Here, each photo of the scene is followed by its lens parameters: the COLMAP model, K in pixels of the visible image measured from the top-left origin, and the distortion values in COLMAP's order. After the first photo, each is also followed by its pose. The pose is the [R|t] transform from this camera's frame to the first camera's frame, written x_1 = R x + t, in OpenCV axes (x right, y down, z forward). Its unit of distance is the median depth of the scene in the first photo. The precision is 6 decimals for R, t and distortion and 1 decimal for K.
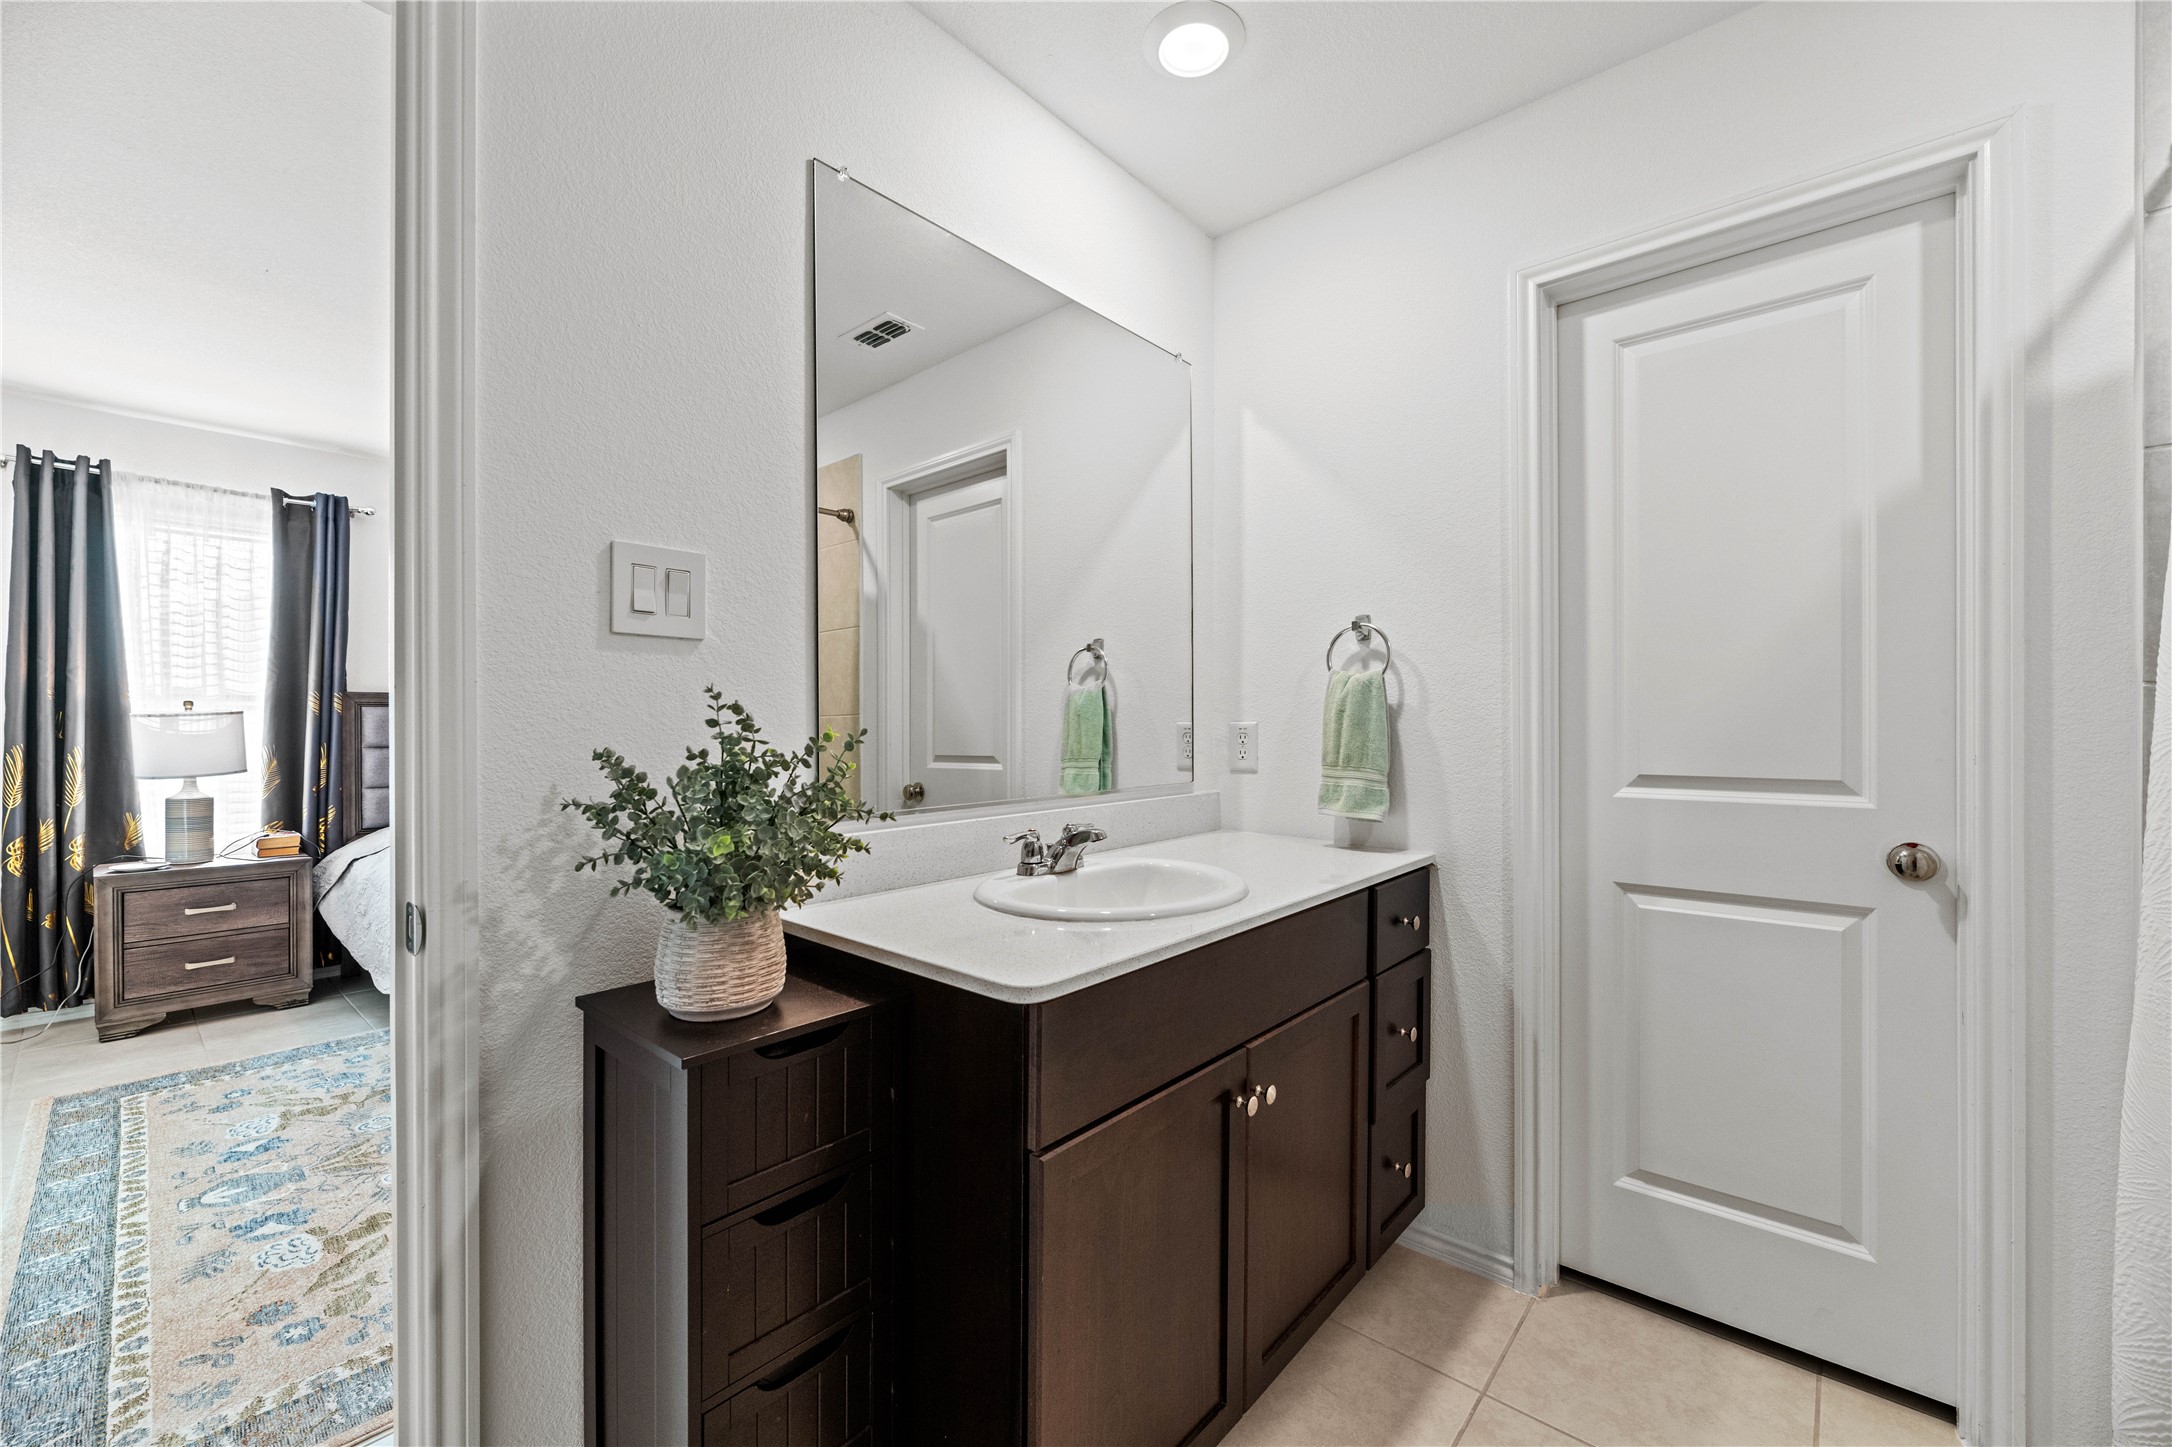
lens RADIAL K [[861.9, 0, 1083.7], [0, 861.9, 714.2], [0, 0, 1]] dist [0.000981, -0.000326]
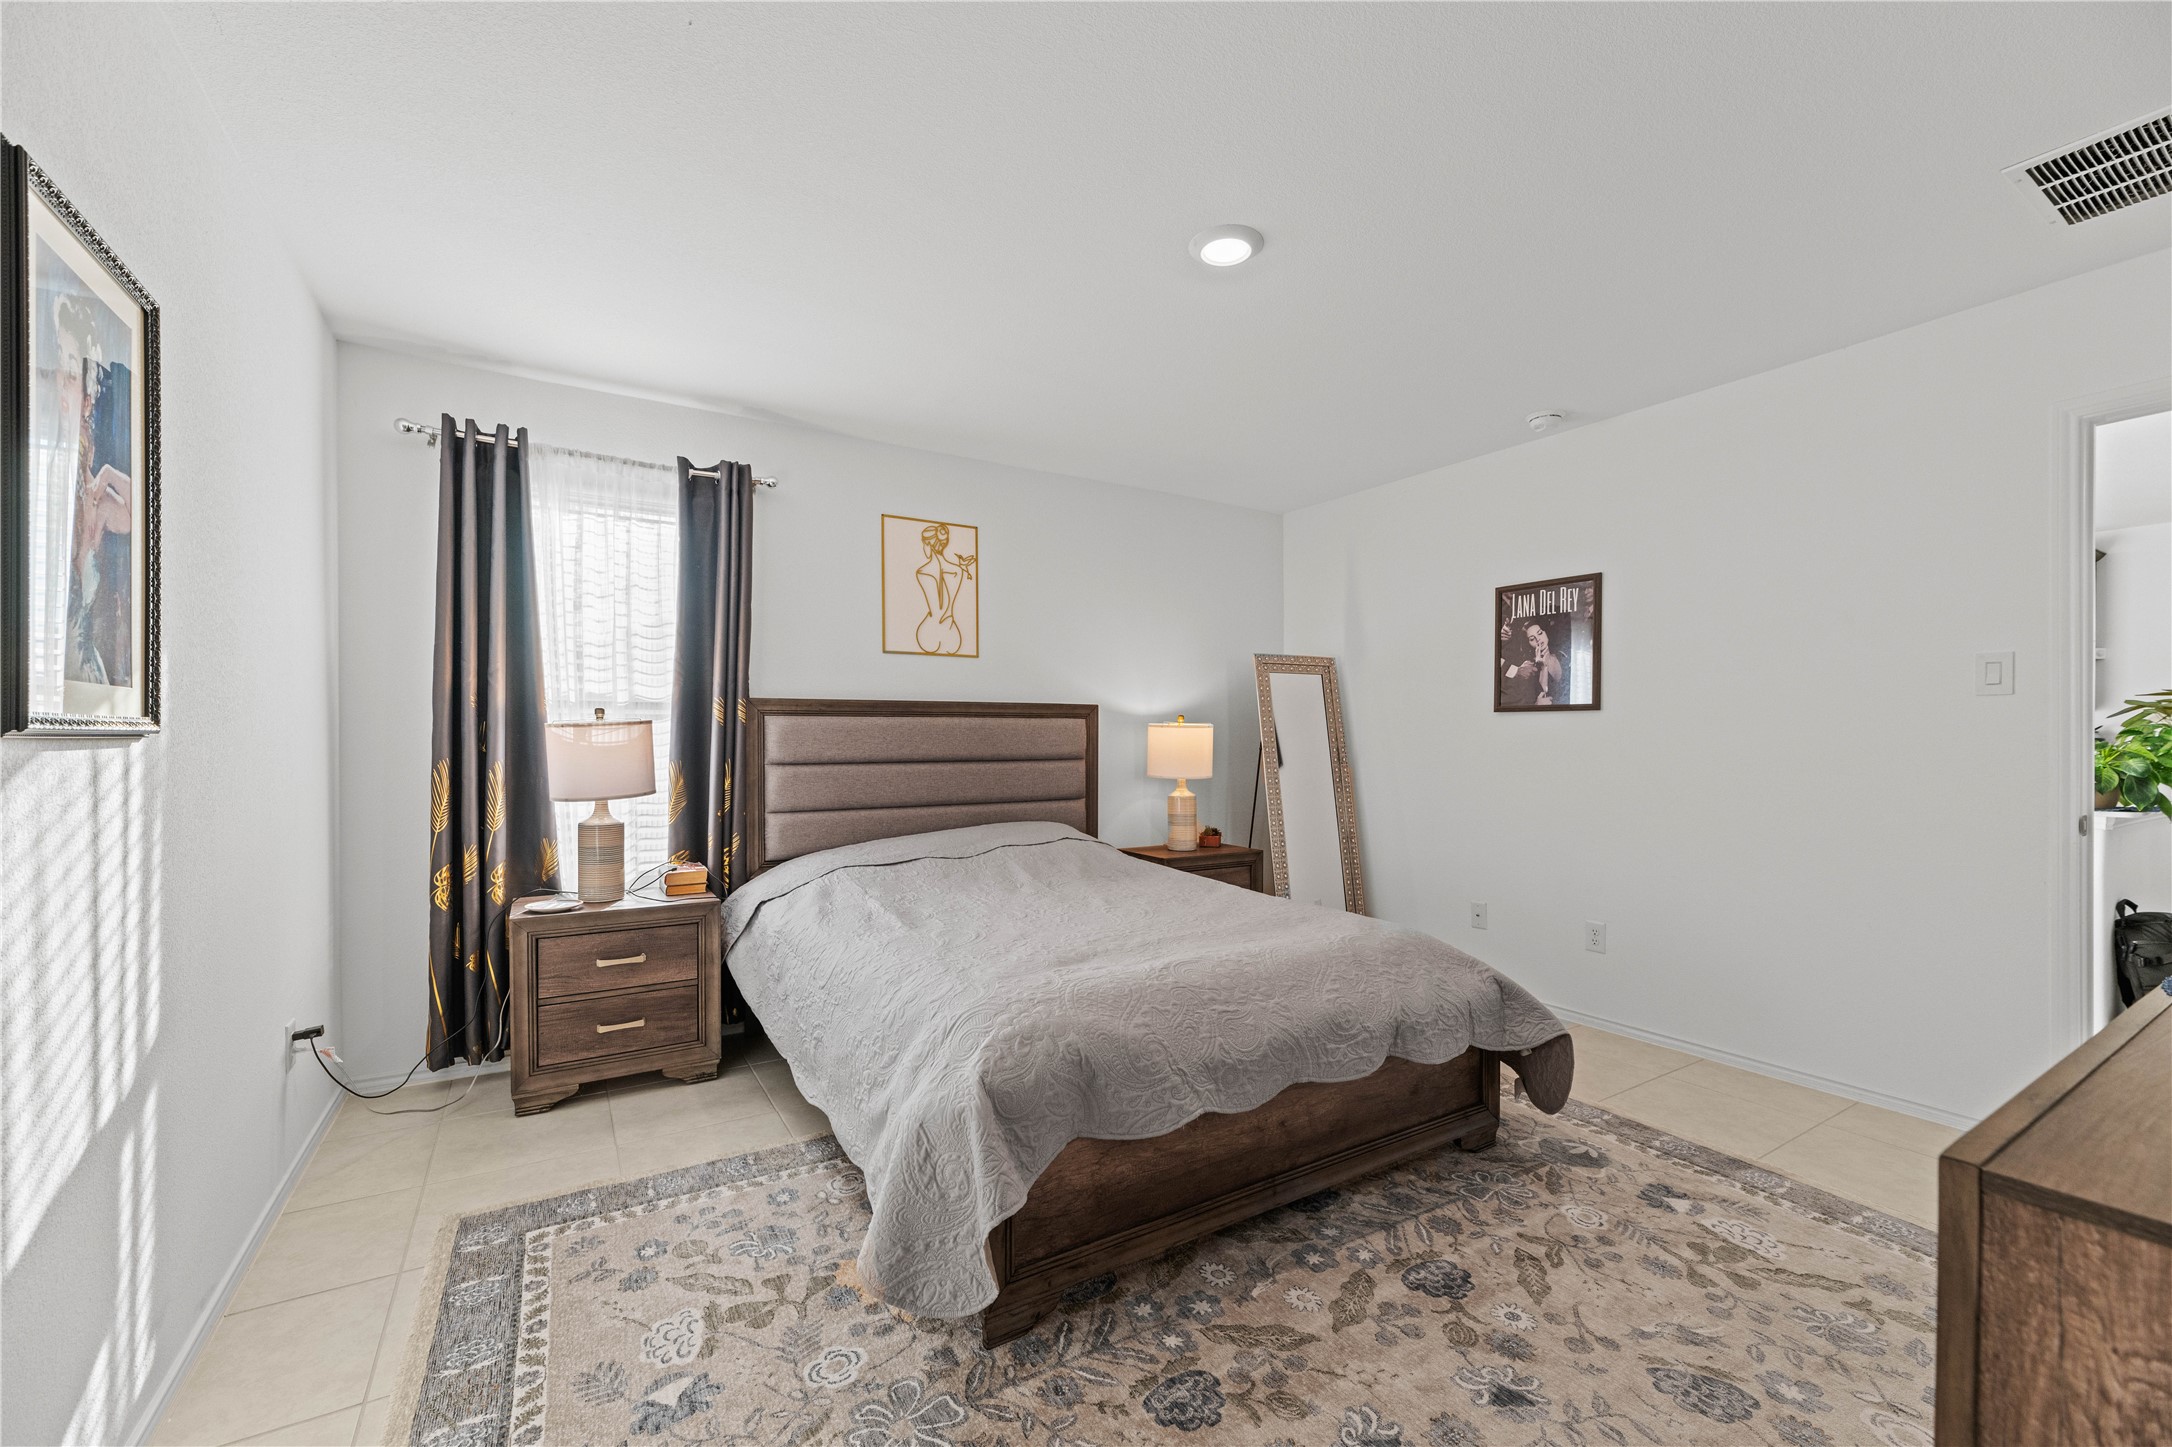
lens RADIAL K [[868.1, 0, 1090.7], [0, 868.1, 727.1], [0, 0, 1]] dist [-0.000564, -0.000115]
pose [[0.956657, -0.001211, -0.291216, -0.337156], [0.001476, 0.999999, 0.000693, 0.002964], [0.291215, -0.001093, 0.956657, 0.333489]]
